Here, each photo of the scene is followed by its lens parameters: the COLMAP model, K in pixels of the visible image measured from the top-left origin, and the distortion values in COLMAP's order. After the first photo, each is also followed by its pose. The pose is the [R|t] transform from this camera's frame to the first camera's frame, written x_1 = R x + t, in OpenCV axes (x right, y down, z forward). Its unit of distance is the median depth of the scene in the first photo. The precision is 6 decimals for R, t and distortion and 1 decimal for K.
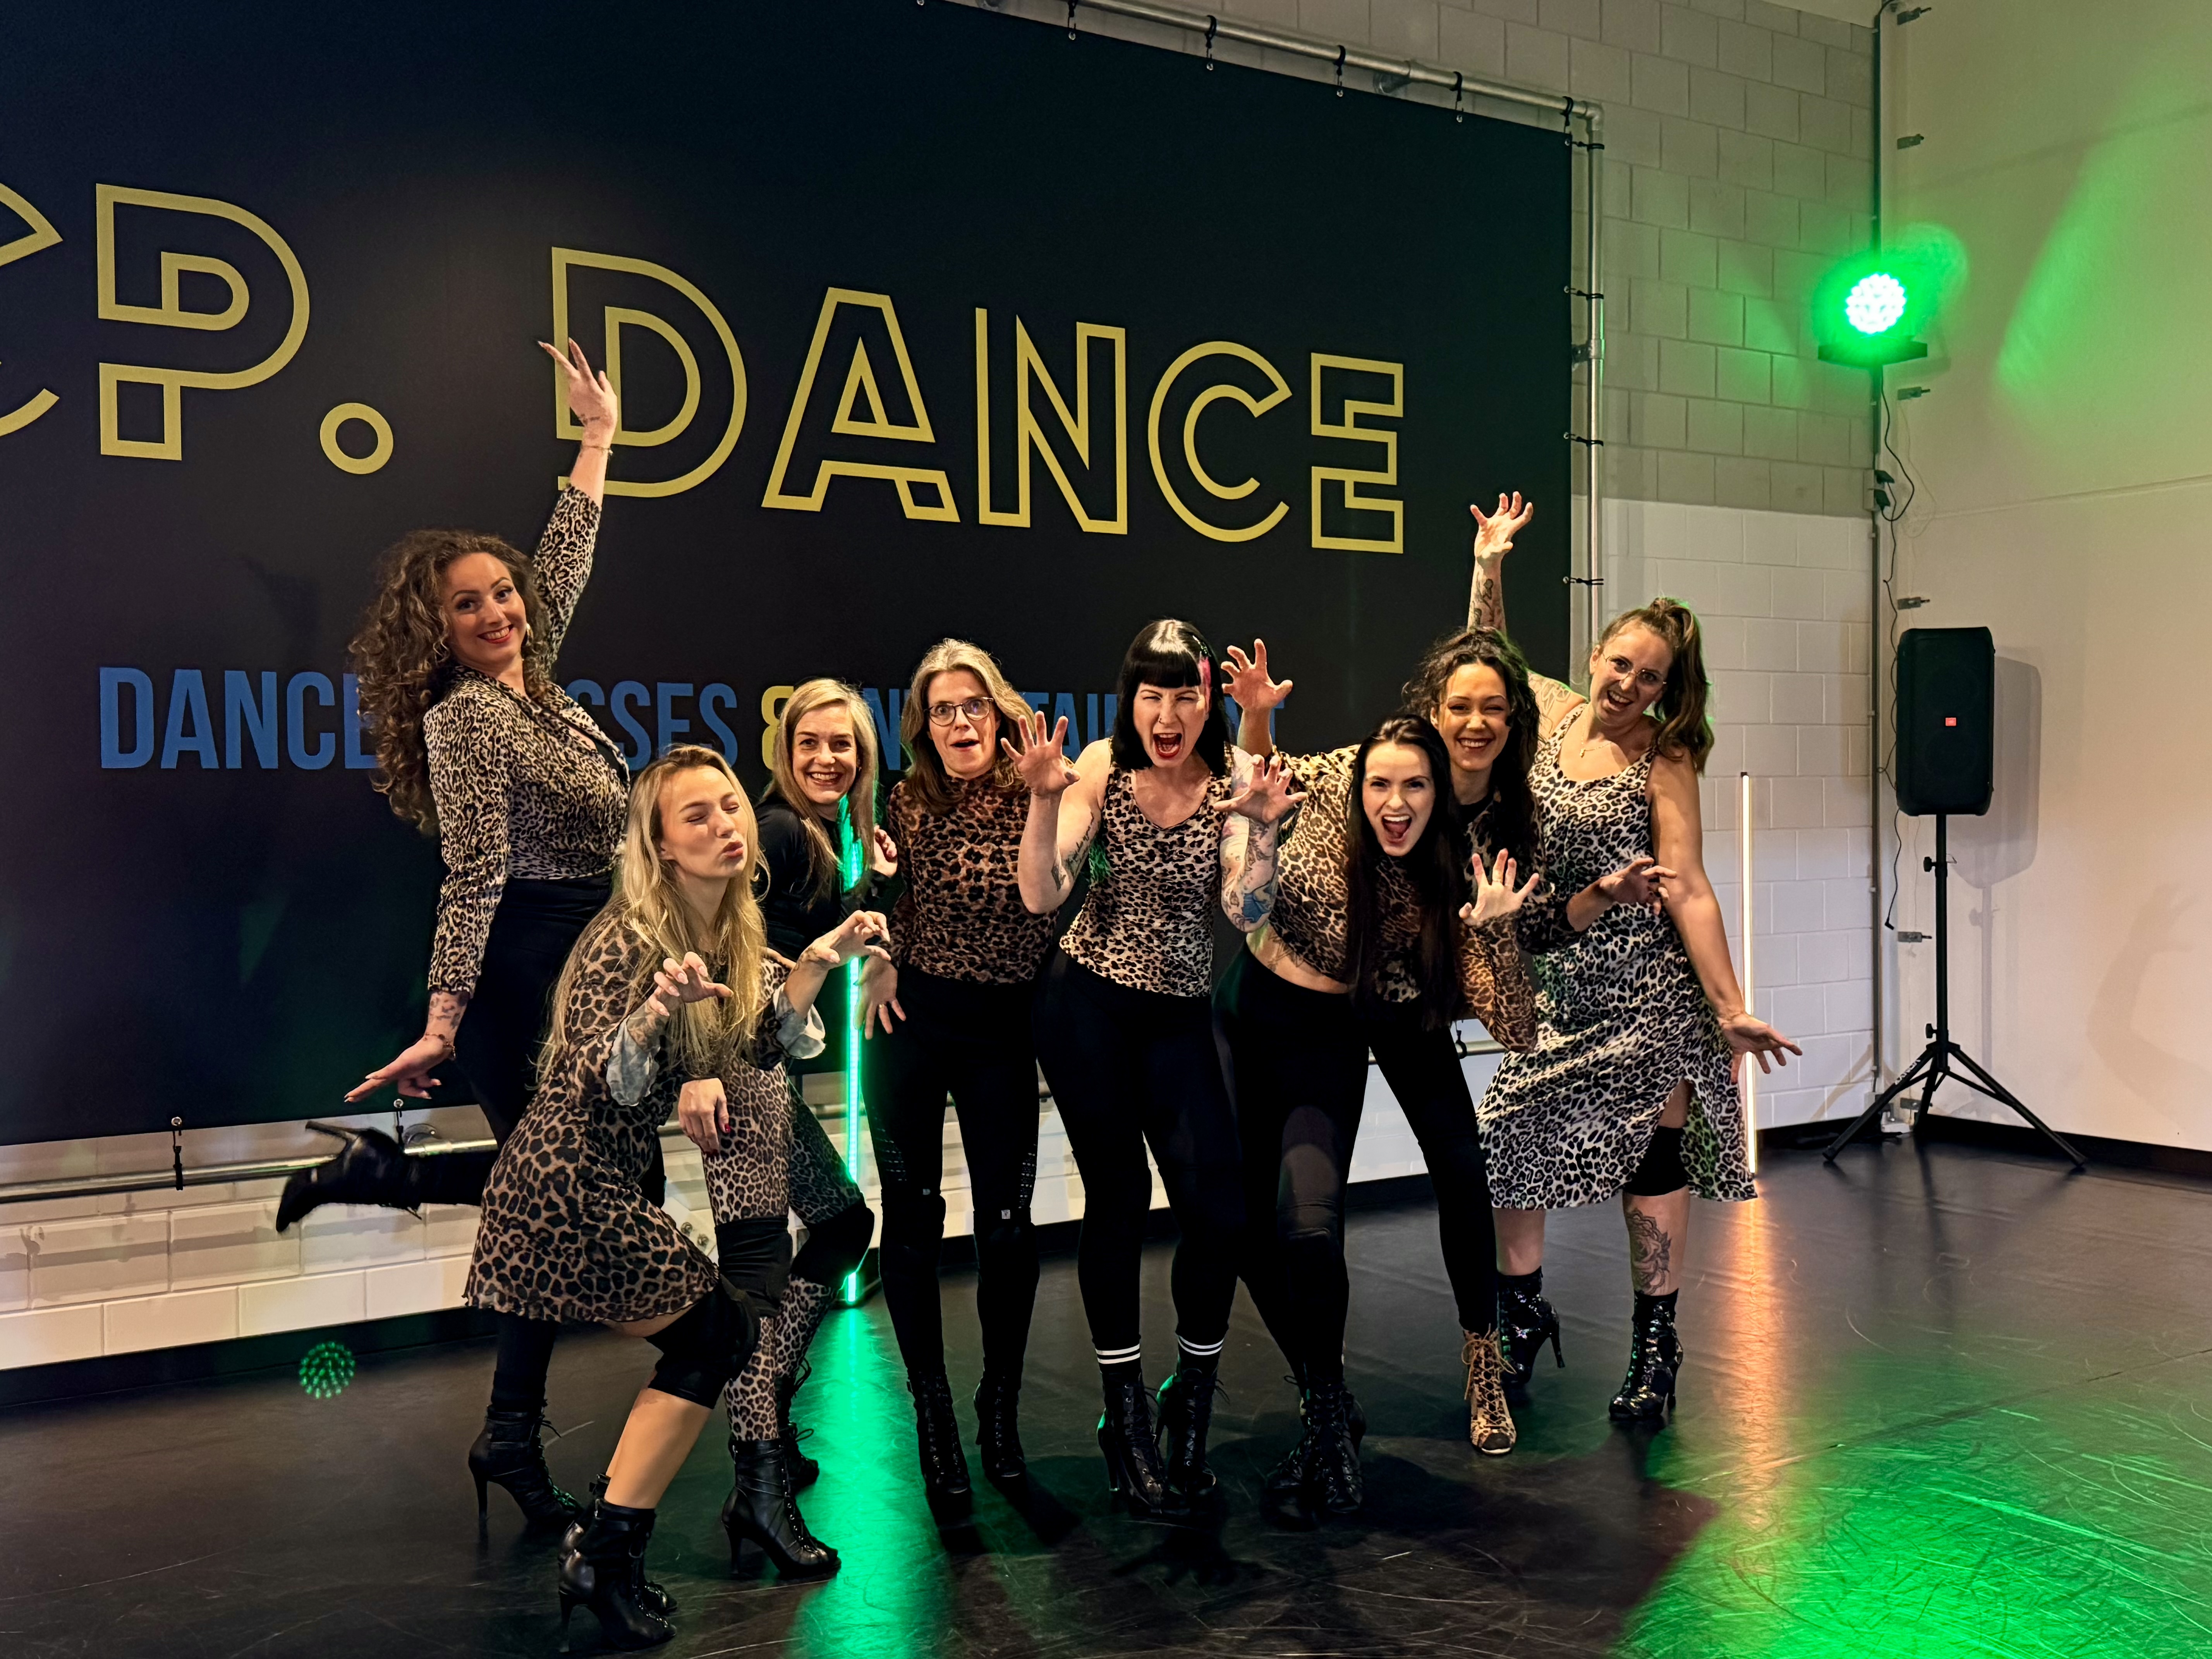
lens RADIAL K [[2124.9, 0, 1106.0], [0, 2124.9, 829.5], [0, 0, 1]] dist [0.180817, -0.391712]
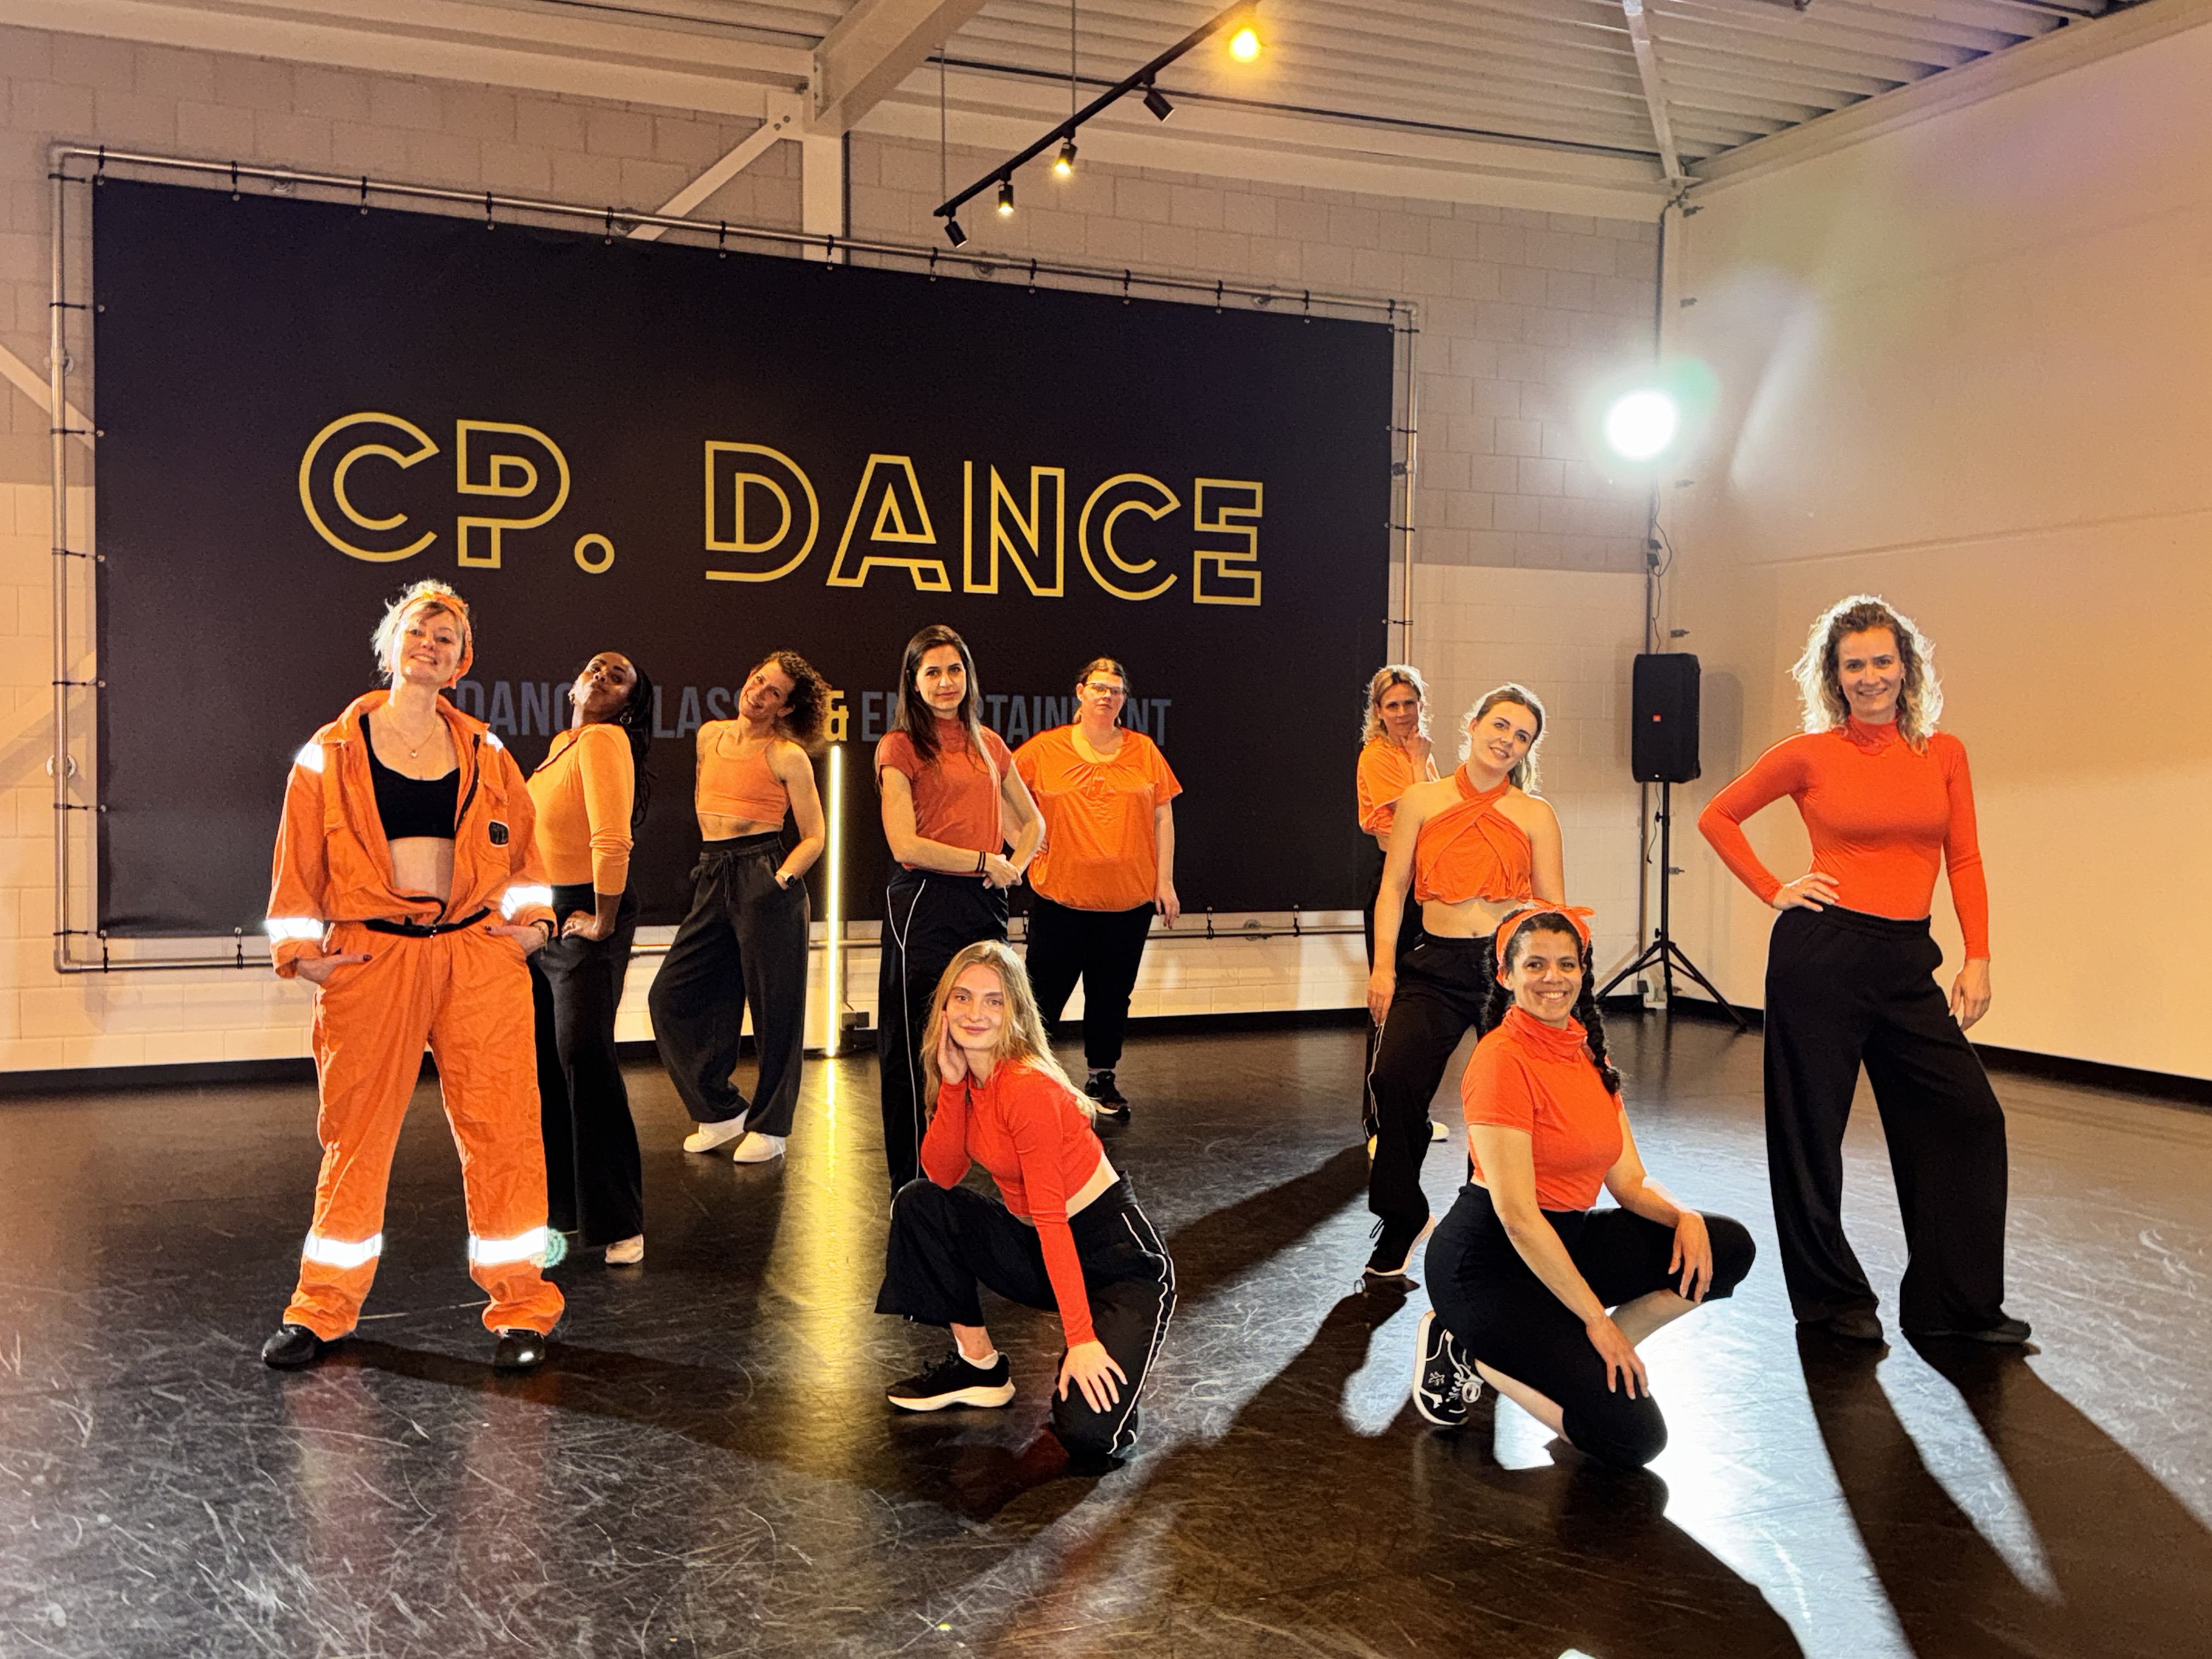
lens RADIAL K [[2124.9, 0, 1106.0], [0, 2124.9, 829.5], [0, 0, 1]] dist [0.180817, -0.391712]
pose [[0.989354, 0.022661, -0.143755, 0.283045], [-0.020423, 0.999647, 0.017022, 0.008813], [0.144090, -0.013905, 0.989467, -0.597072]]
